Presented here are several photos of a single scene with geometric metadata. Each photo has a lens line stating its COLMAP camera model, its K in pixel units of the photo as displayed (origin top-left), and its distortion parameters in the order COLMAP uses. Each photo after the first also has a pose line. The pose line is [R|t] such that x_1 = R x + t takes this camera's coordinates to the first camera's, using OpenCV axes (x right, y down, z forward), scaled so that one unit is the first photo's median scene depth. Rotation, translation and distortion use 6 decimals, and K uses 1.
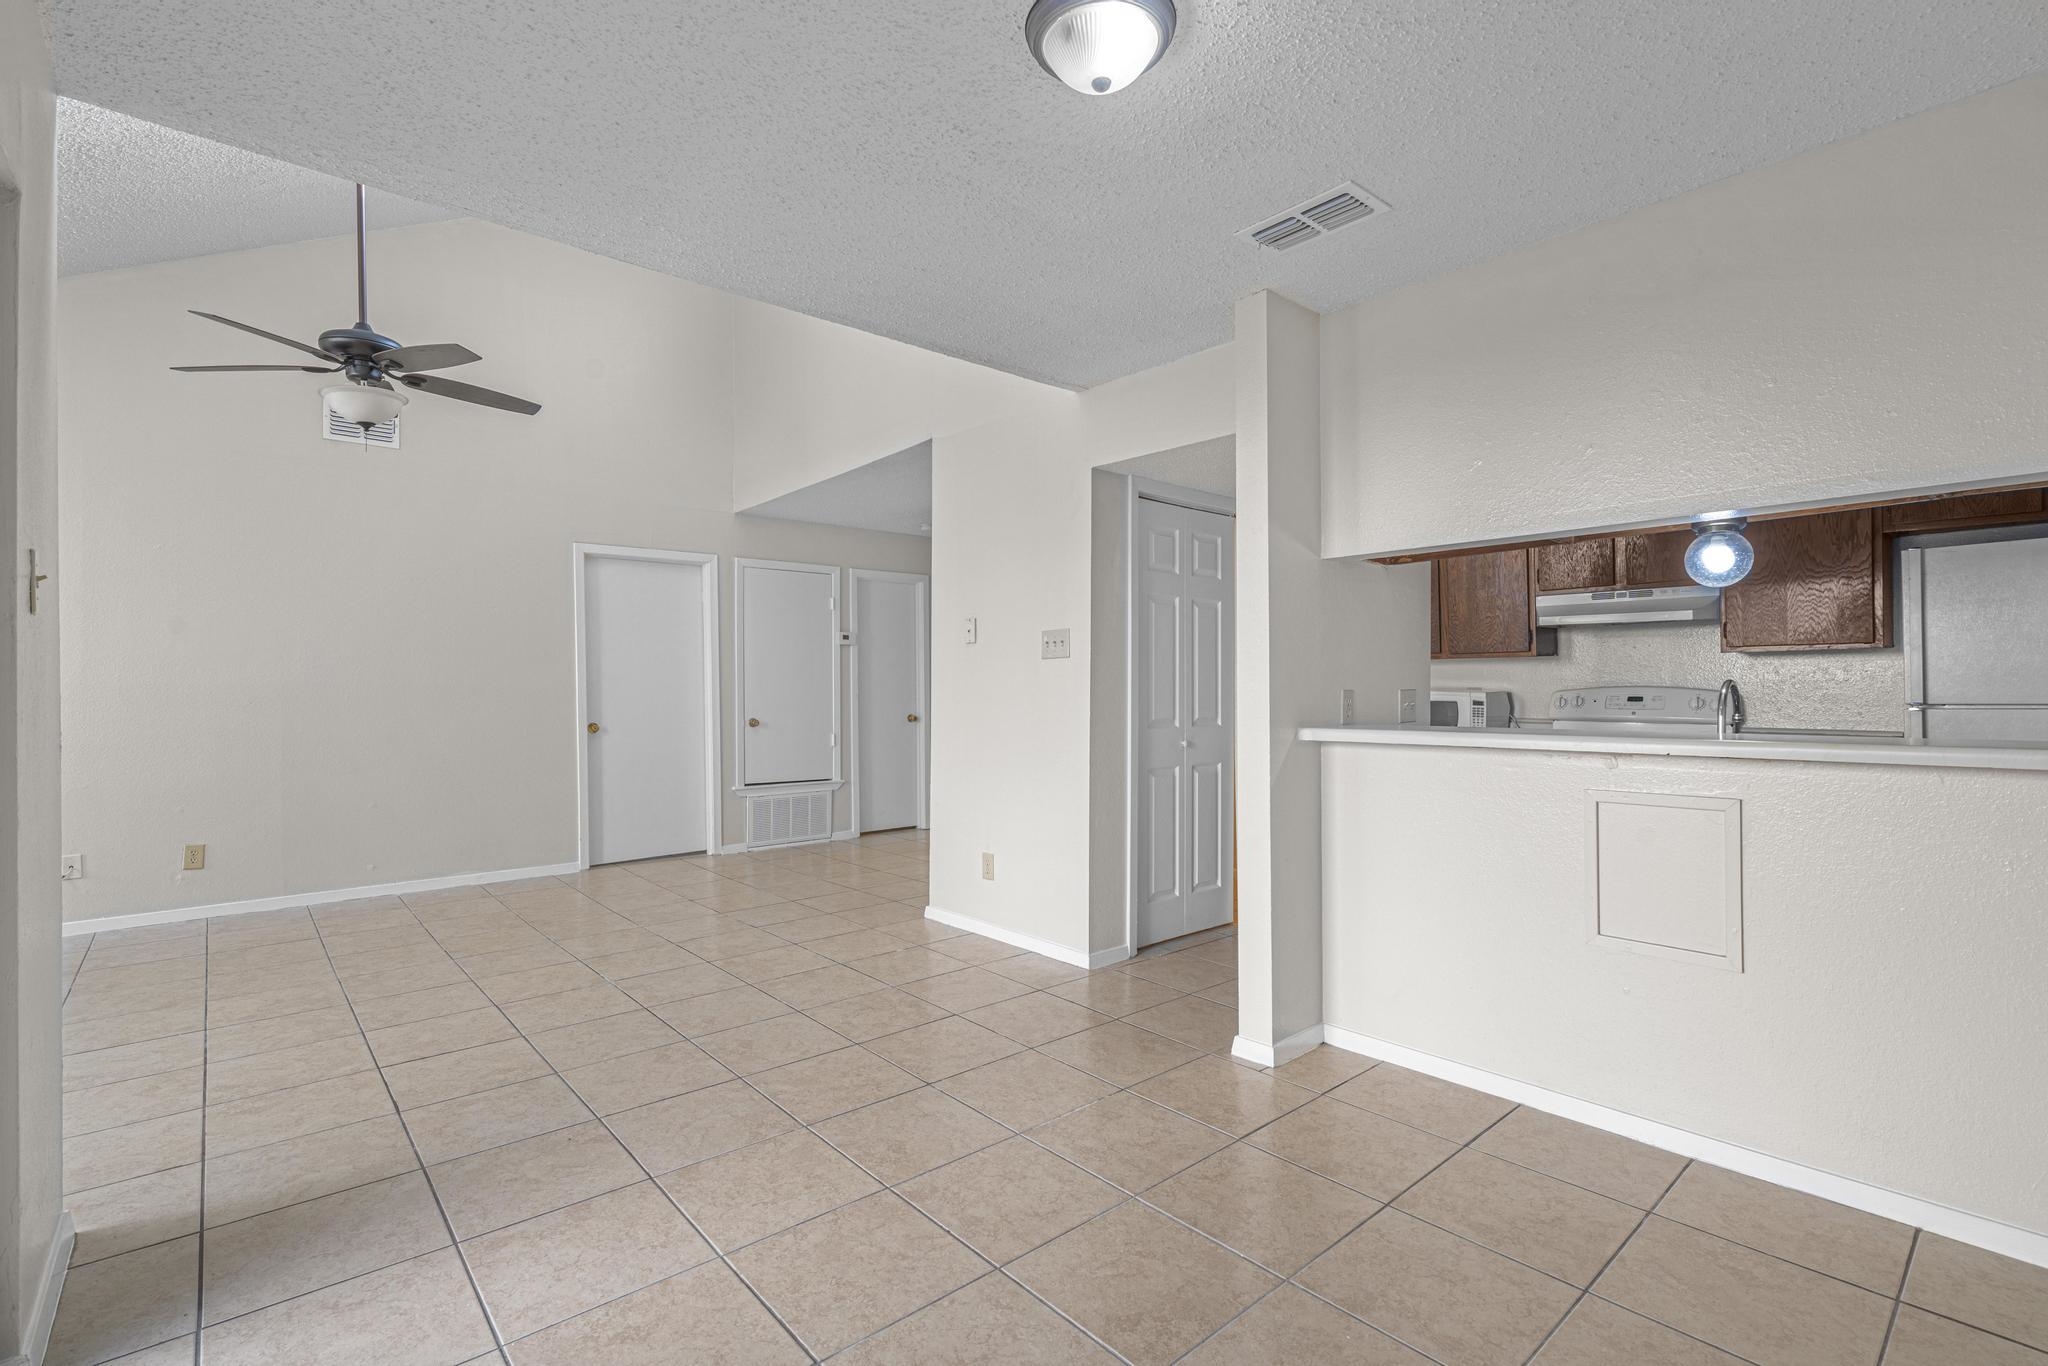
lens RADIAL K [[936.6, 0, 1024.0], [0, 936.6, 683.0], [0, 0, 1]] dist [-0.003615, 0.000515]
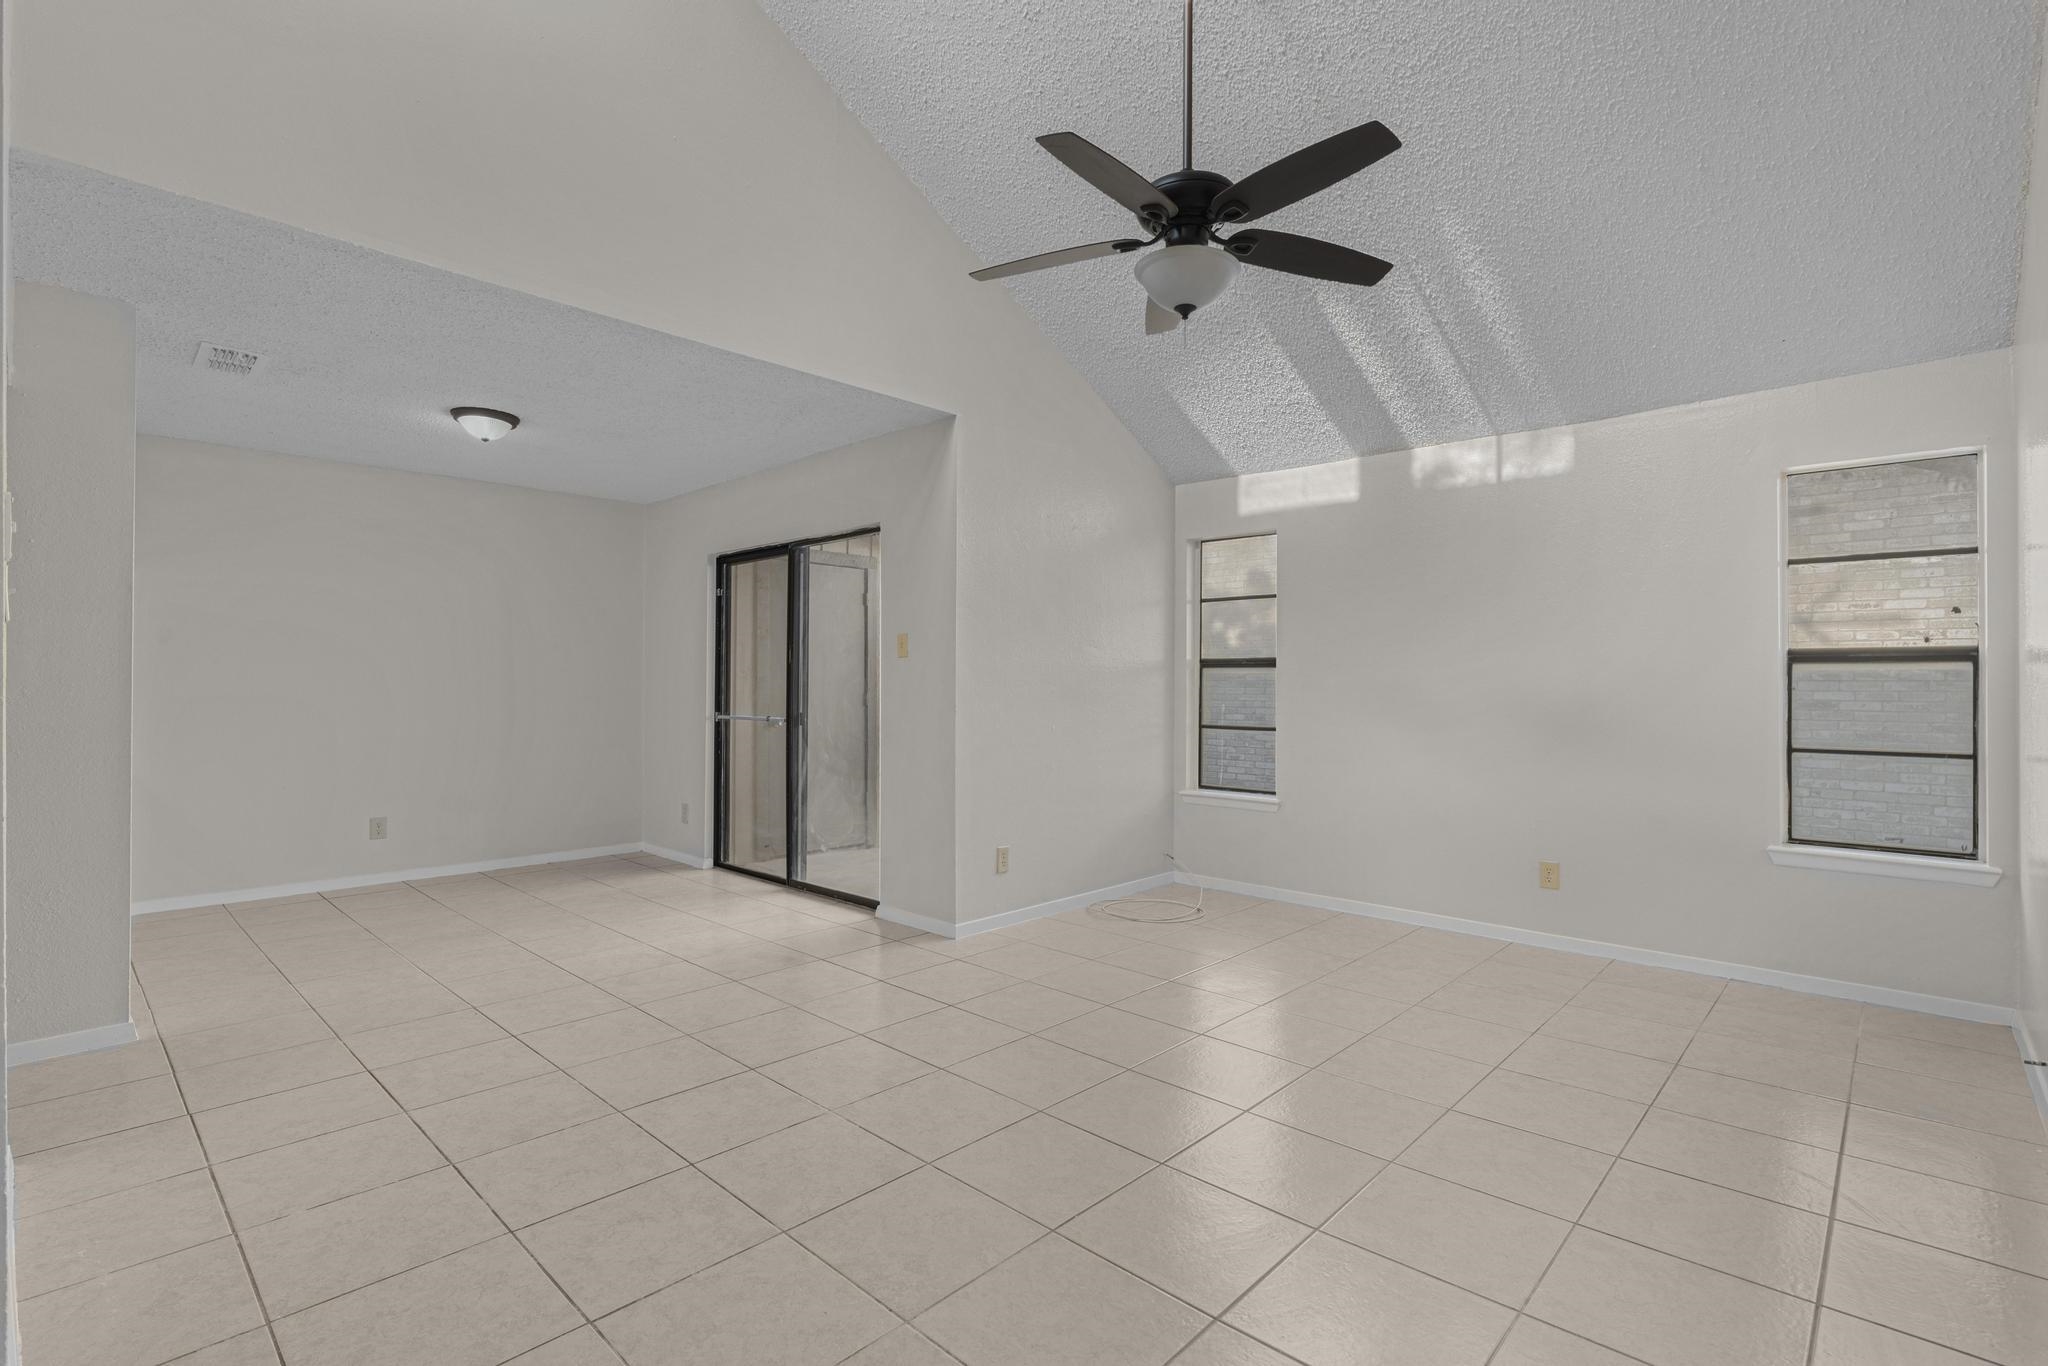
lens RADIAL K [[945.6, 0, 1021.6], [0, 945.6, 686.7], [0, 0, 1]] dist [-0.003472, 0.000650]
pose [[-0.995478, -0.003492, -0.094926, -0.531928], [-0.002971, 0.999980, -0.005624, 0.011423], [0.094944, -0.005317, -0.995468, 1.758820]]
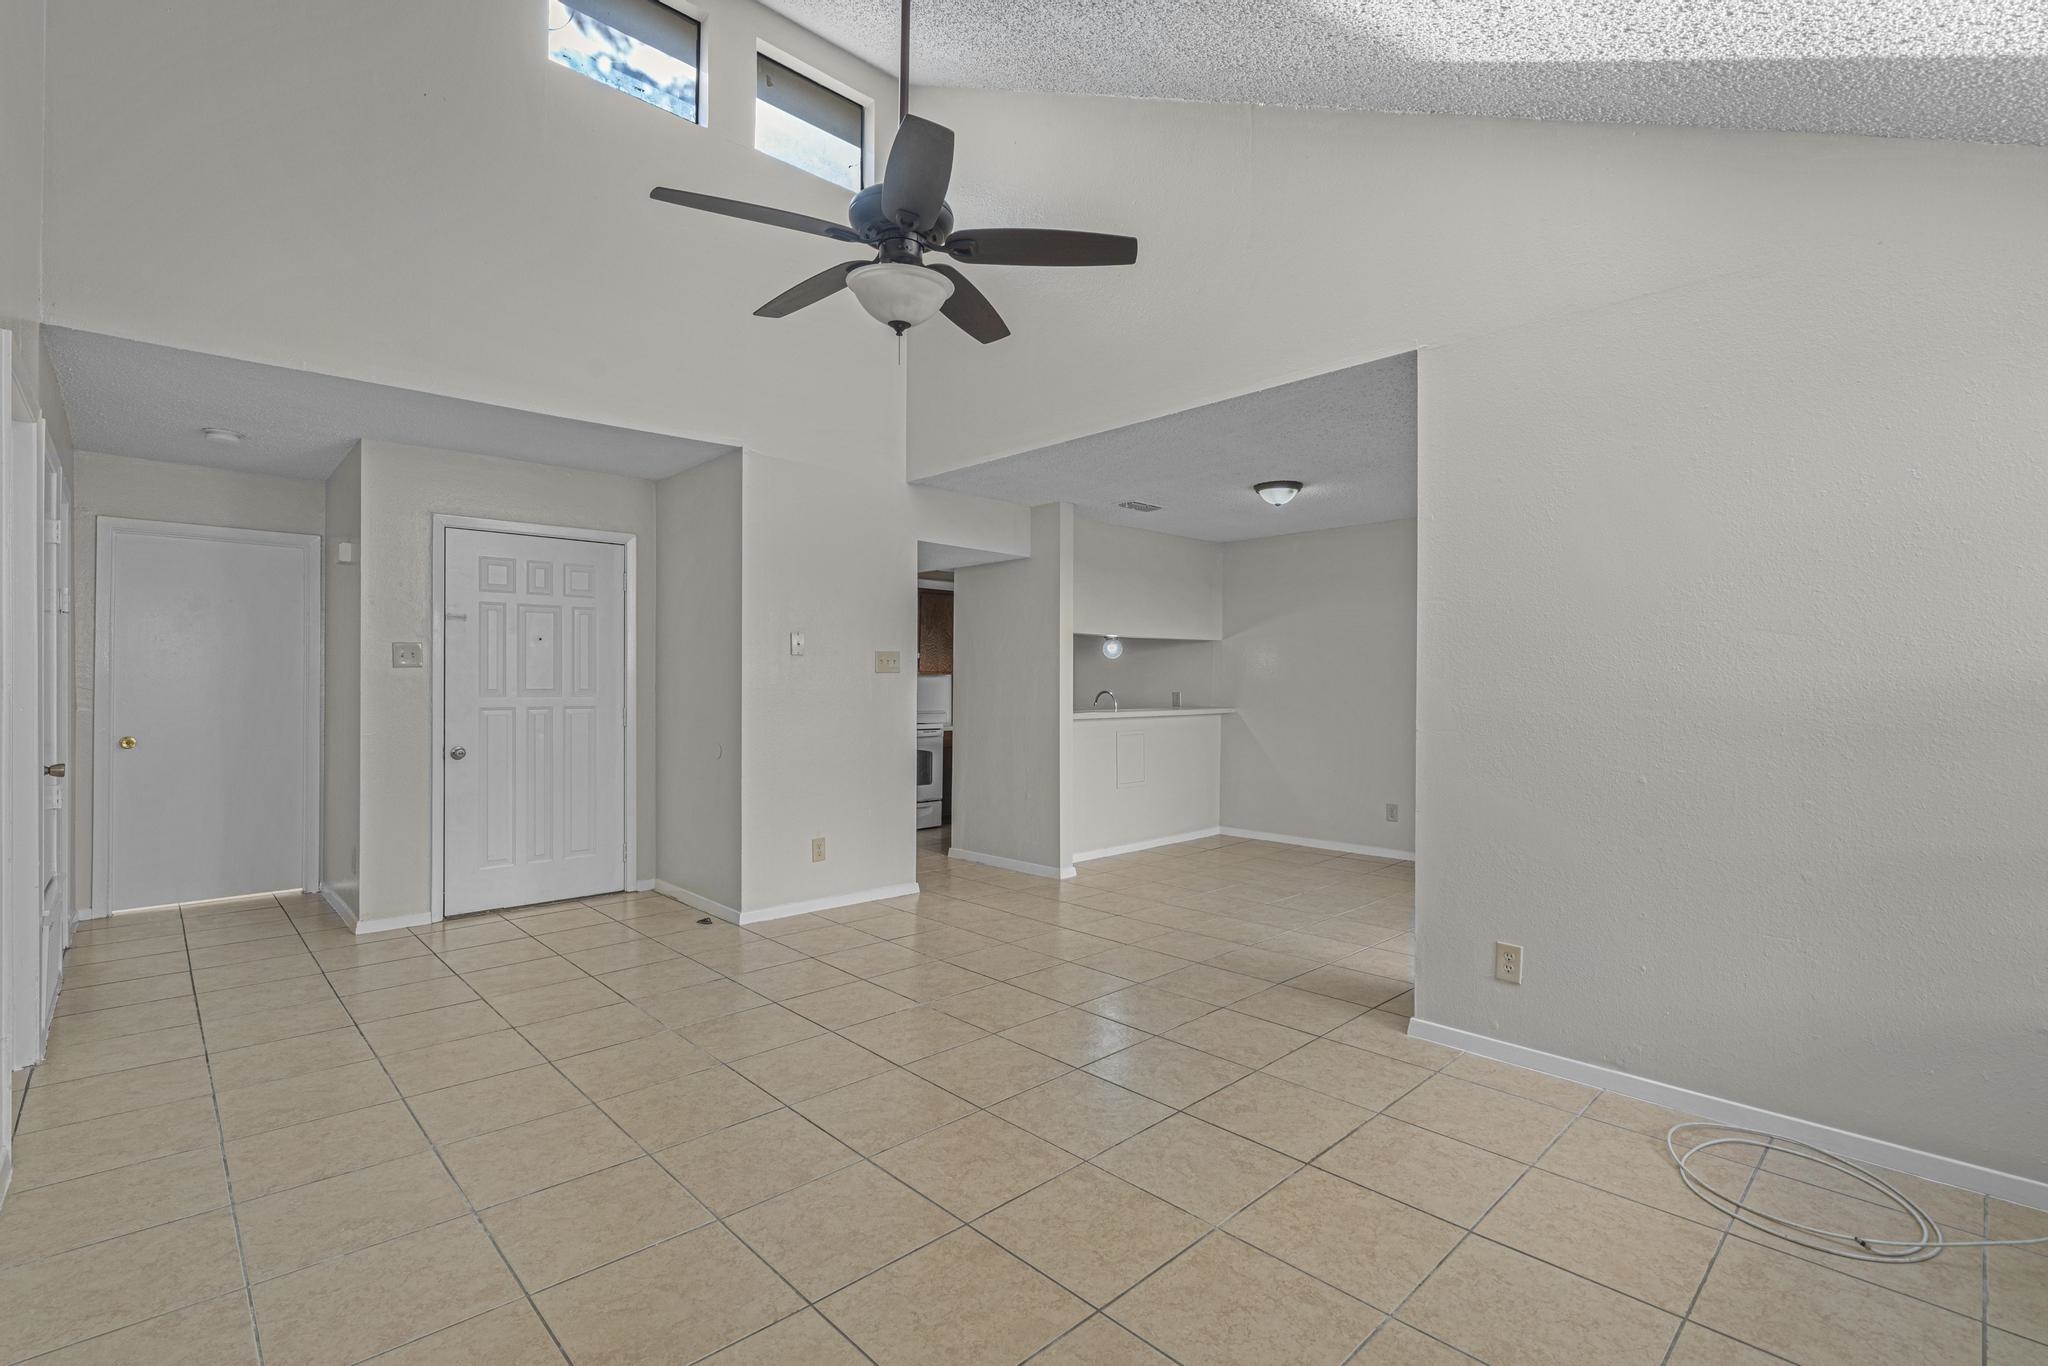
lens RADIAL K [[927.7, 0, 1025.3], [0, 927.7, 677.6], [0, 0, 1]] dist [-0.003243, 0.000651]
pose [[-0.046278, 0.008794, 0.998890, -1.452048], [-0.009951, 0.999908, -0.009264, -0.010659], [-0.998879, -0.010369, -0.046186, 0.971403]]
